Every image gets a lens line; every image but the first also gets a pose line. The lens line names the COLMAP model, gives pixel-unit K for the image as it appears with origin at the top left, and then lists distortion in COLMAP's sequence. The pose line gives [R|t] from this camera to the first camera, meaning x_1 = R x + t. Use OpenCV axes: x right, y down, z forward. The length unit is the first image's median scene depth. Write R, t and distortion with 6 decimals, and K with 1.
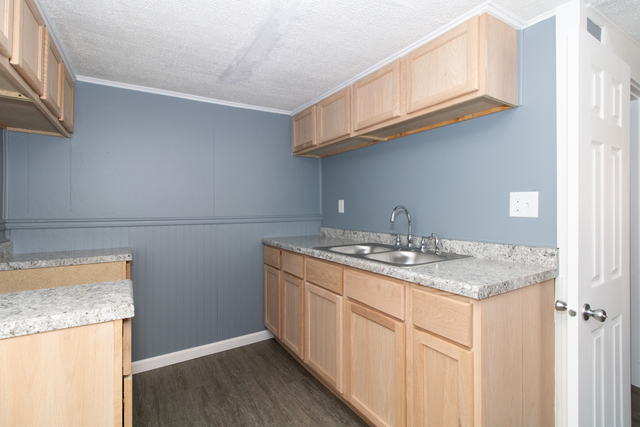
lens RADIAL K [[302.0, 0, 324.5], [0, 302.0, 208.0], [0, 0, 1]] dist [0.001123, 0.001706]
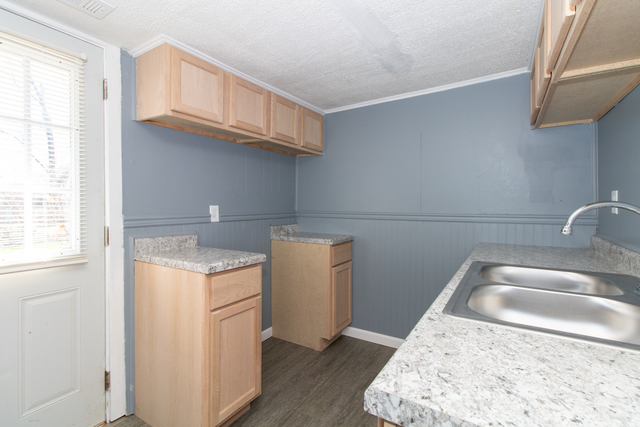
lens RADIAL K [[302.0, 0, 320.2], [0, 302.0, 207.0], [0, 0, 1]] dist [0.001123, 0.001706]
pose [[0.427599, 0.008659, -0.903927, 0.450968], [-0.003014, 0.999962, 0.008153, 0.002673], [0.903964, -0.000762, 0.427609, 0.367699]]
